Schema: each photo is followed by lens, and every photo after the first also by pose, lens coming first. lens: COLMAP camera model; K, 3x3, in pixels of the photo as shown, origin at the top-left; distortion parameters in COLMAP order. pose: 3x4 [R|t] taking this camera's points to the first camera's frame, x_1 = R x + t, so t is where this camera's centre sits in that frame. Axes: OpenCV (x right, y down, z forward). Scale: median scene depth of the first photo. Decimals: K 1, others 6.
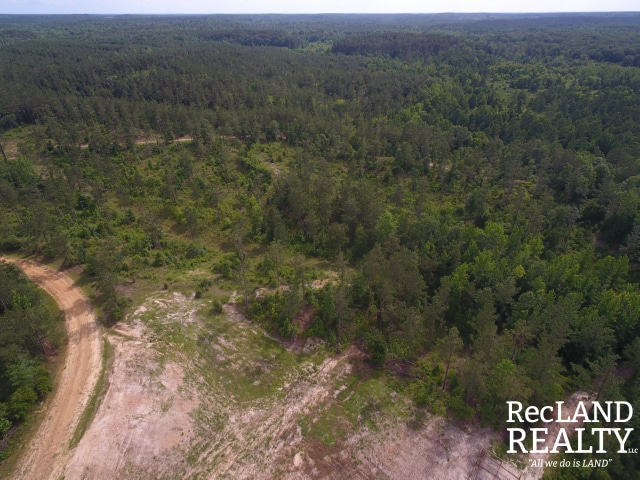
lens RADIAL K [[379.3, 0, 322.3], [0, 379.3, 240.0], [0, 0, 1]] dist [0.006447, -0.001299]
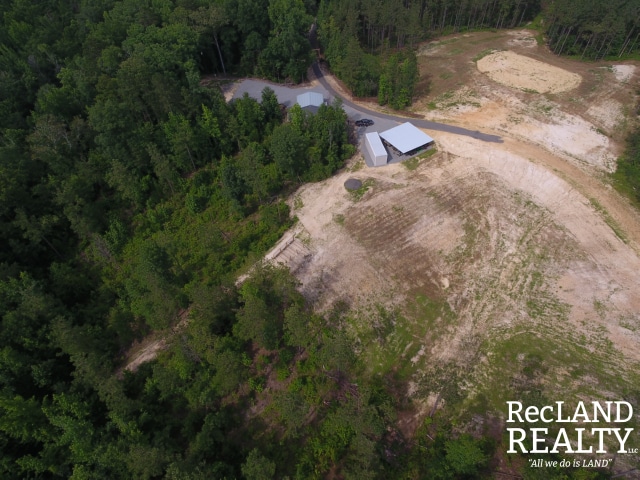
lens RADIAL K [[379.3, 0, 321.0], [0, 379.3, 237.4], [0, 0, 1]] dist [0.006447, -0.001299]
pose [[-0.998795, 0.035382, 0.034023, 0.241999], [0.040505, 0.202562, 0.978431, -0.540713], [0.027727, 0.978630, -0.203751, 0.954870]]
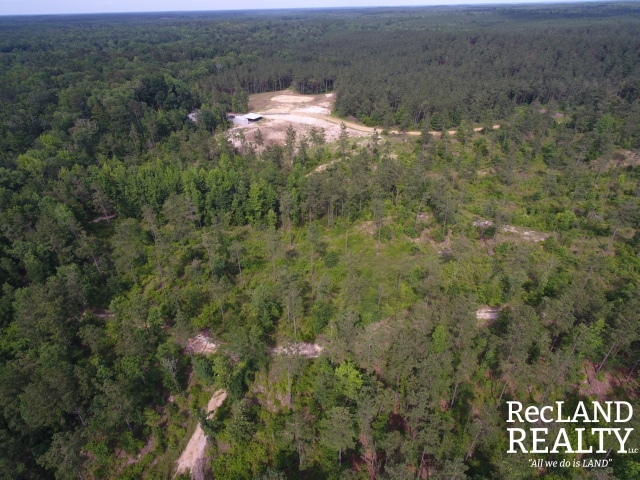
lens RADIAL K [[379.3, 0, 321.0], [0, 379.3, 240.0], [0, 0, 1]] dist [0.006447, -0.001299]
pose [[-0.868902, 0.276050, -0.410861, 1.047554], [-0.235625, 0.499297, 0.833777, -1.509076], [0.435305, 0.821279, -0.368795, 2.575304]]
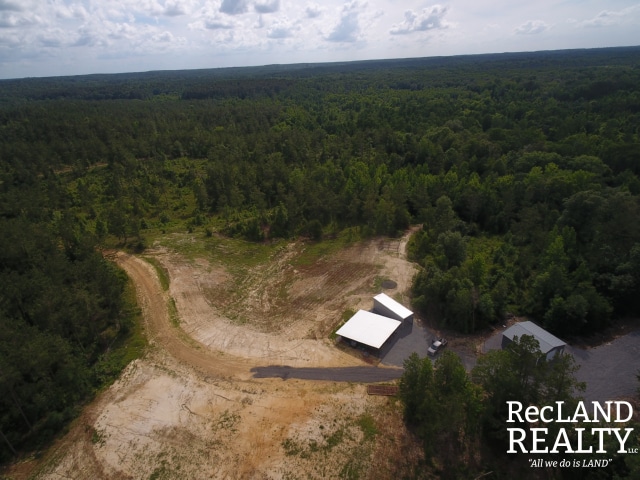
lens RADIAL K [[379.3, 0, 319.3], [0, 379.3, 238.6], [0, 0, 1]] dist [0.006447, -0.001299]
pose [[0.922934, -0.198858, 0.329618, -0.460722], [0.235429, 0.969025, -0.074592, 0.513957], [-0.304574, 0.146445, 0.941163, -0.666566]]
